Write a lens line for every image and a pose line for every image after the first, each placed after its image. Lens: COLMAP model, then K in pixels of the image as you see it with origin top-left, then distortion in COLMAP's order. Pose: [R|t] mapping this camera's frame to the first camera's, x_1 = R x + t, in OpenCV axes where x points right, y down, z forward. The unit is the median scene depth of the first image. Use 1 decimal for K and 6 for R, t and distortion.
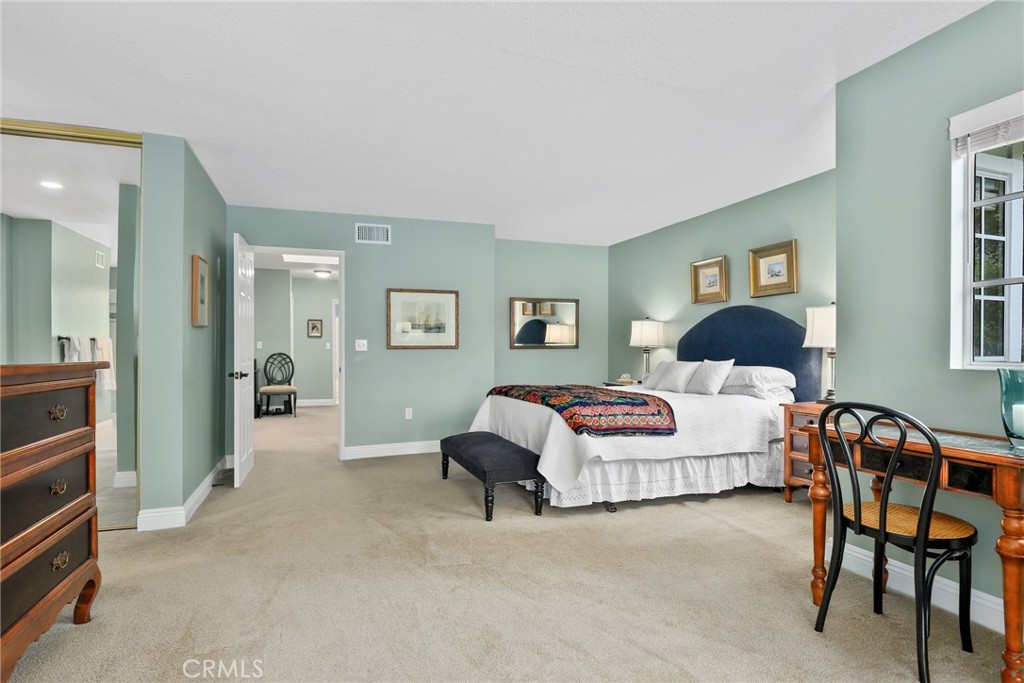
lens RADIAL K [[542.5, 0, 514.7], [0, 542.5, 346.8], [0, 0, 1]] dist [-0.015462, 0.001642]
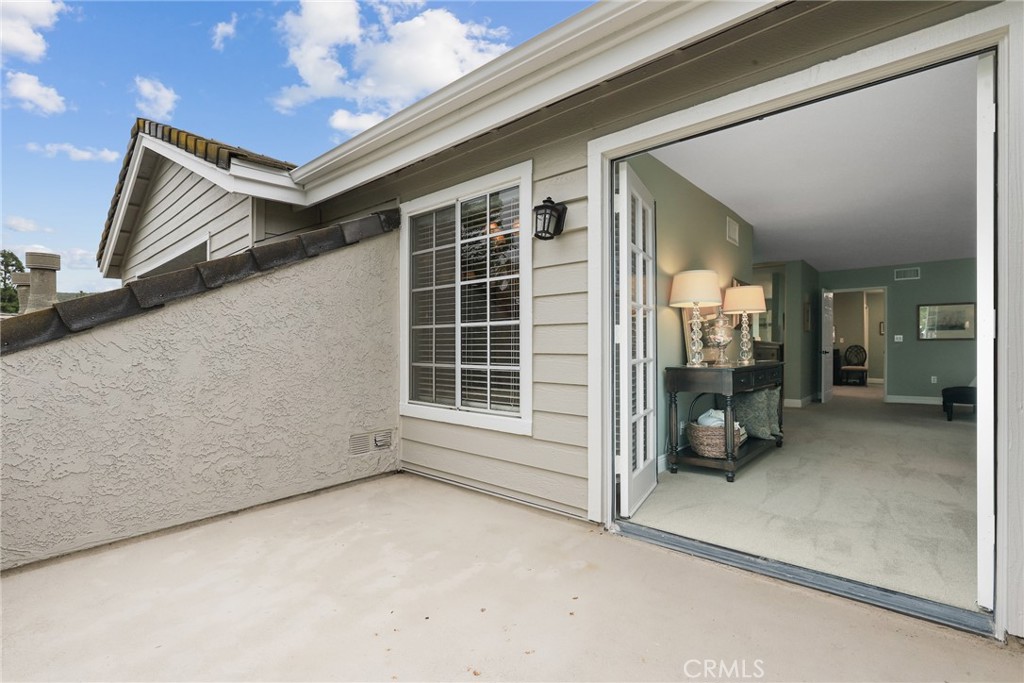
lens RADIAL K [[469.7, 0, 515.1], [0, 469.7, 344.2], [0, 0, 1]] dist [-0.012526, 0.000123]
pose [[0.481818, -0.003126, -0.876266, 0.393990], [0.002630, 0.999994, -0.002121, 0.014097], [0.876267, -0.001283, 0.481824, -0.730511]]
